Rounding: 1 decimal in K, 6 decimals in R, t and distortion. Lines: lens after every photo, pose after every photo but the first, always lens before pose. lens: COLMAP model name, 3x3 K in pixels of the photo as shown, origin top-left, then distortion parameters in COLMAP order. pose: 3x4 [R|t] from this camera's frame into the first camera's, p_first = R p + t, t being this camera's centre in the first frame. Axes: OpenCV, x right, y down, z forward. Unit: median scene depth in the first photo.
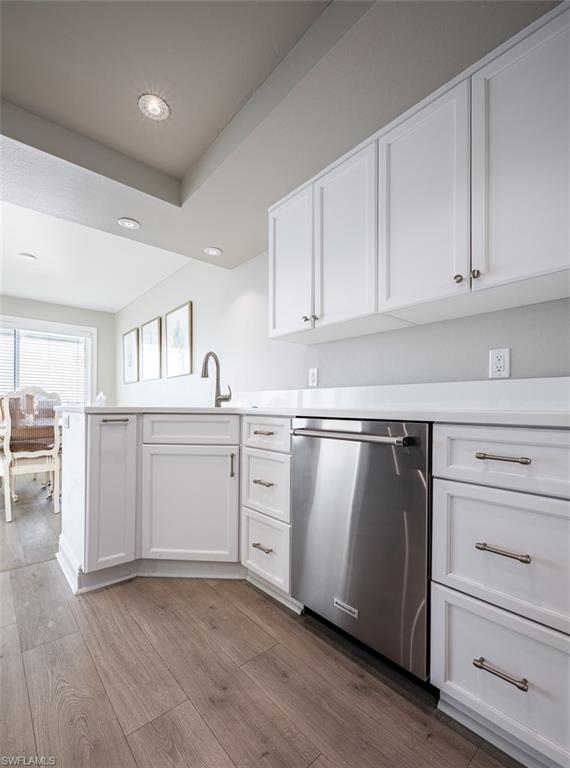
lens RADIAL K [[342.1, 0, 286.0], [0, 342.1, 406.2], [0, 0, 1]] dist [-0.003565, -0.000216]
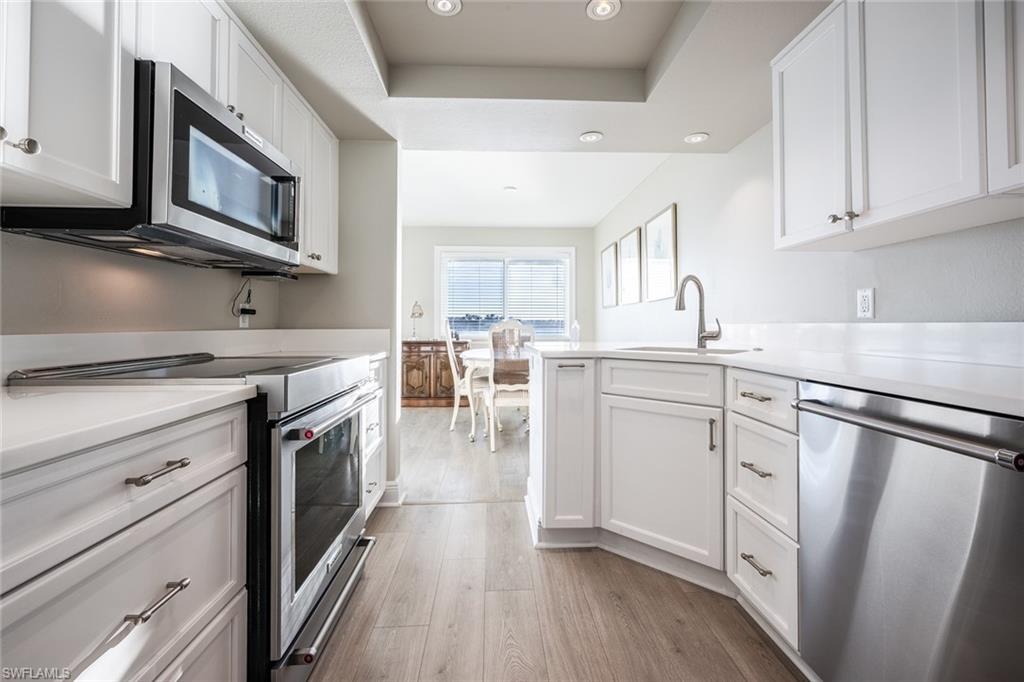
lens RADIAL K [[434.9, 0, 510.5], [0, 434.9, 317.6], [0, 0, 1]] dist [-0.000442, -0.000214]
pose [[0.779001, -0.016864, -0.626796, 0.092595], [0.005462, 0.999783, -0.020112, -0.060068], [0.626999, 0.012244, 0.778923, 0.002398]]
